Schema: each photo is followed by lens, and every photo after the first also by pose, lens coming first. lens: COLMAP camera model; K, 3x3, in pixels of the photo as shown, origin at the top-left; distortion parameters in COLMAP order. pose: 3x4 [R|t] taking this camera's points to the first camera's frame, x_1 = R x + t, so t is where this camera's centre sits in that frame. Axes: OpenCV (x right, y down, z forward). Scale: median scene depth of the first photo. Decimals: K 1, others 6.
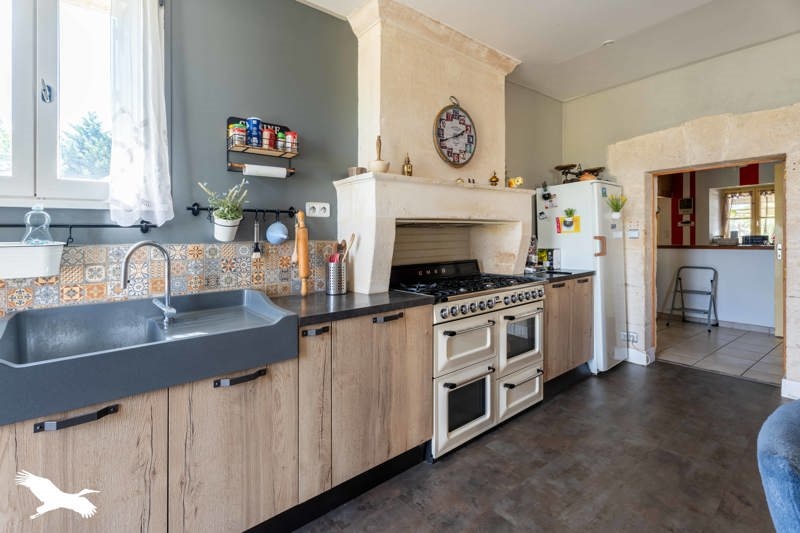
lens RADIAL K [[374.8, 0, 400.4], [0, 374.8, 238.9], [0, 0, 1]] dist [0.001506, 0.000075]
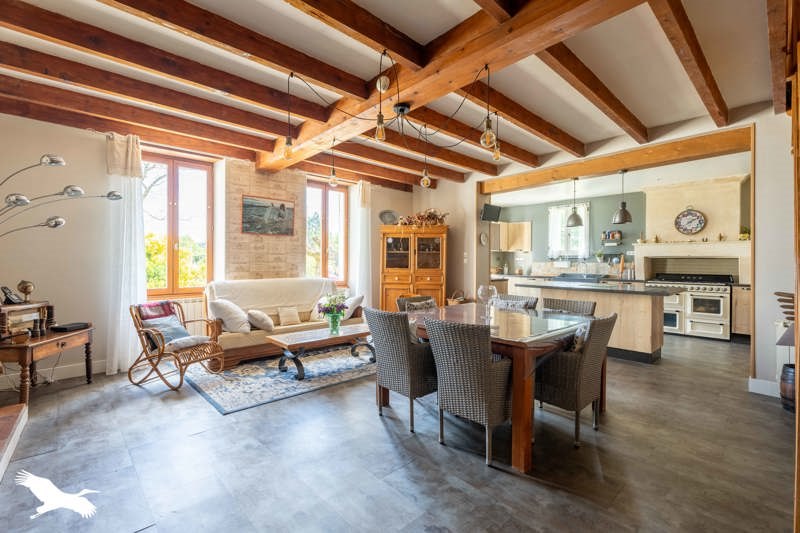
lens RADIAL K [[348.4, 0, 399.2], [0, 348.4, 262.7], [0, 0, 1]] dist [0.000993, 0.000129]
pose [[0.062740, 0.026335, -0.997682, 2.759704], [-0.007278, 0.999637, 0.025928, -0.062655], [0.998003, 0.005635, 0.062909, -1.250553]]
